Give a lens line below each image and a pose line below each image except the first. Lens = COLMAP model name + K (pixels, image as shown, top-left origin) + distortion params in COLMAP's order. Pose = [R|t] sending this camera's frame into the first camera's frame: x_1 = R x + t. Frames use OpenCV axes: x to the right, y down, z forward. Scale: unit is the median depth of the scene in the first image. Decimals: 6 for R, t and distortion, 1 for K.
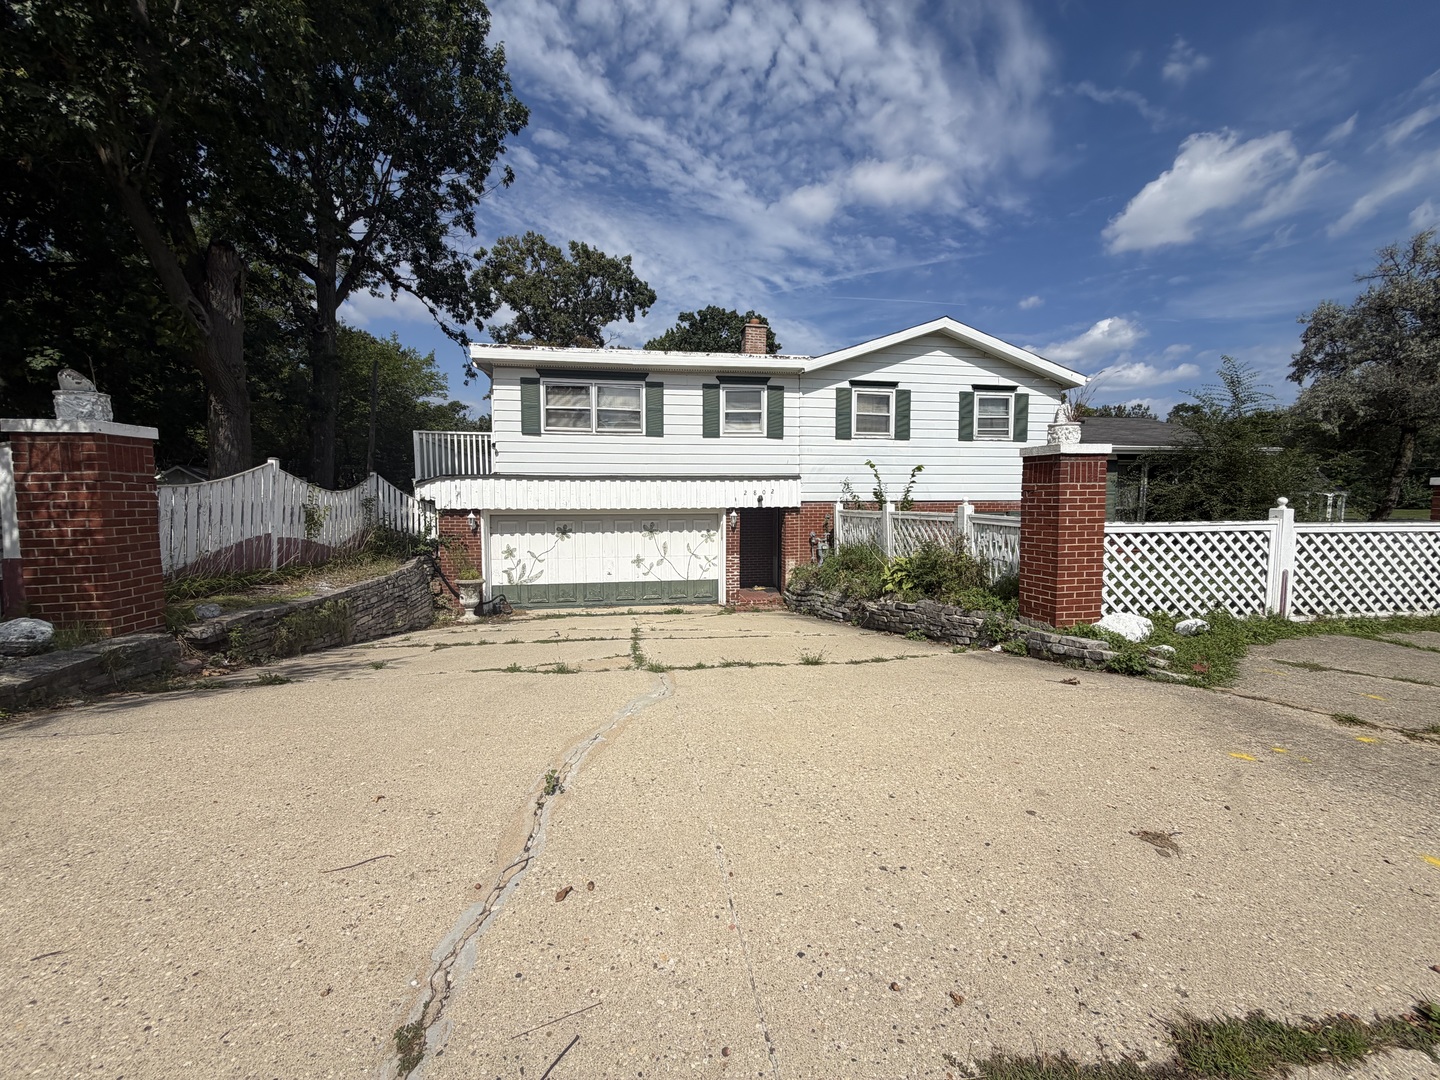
lens RADIAL K [[575.0, 0, 720.0], [0, 575.0, 540.0], [0, 0, 1]] dist [0.001096, -0.000240]
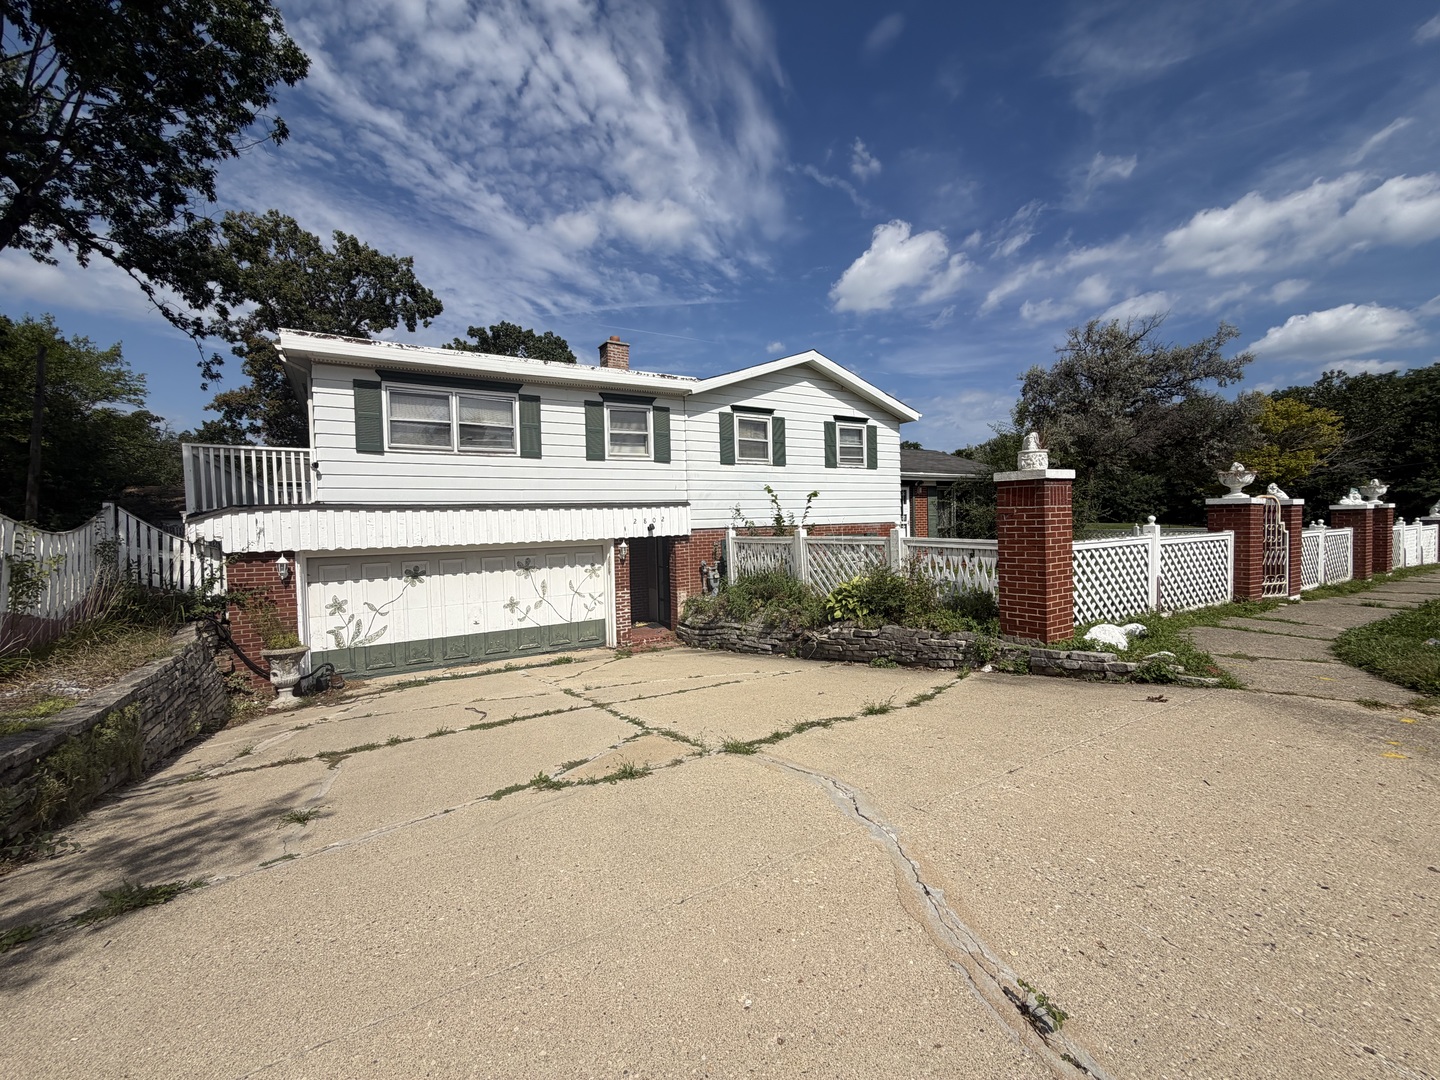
lens RADIAL K [[575.0, 0, 720.0], [0, 575.0, 540.0], [0, 0, 1]] dist [0.001096, -0.000240]
pose [[0.932942, -0.033148, 0.358499, -0.160286], [0.049540, 0.998100, -0.036632, -0.012570], [-0.356603, 0.051936, 0.932811, 0.104847]]
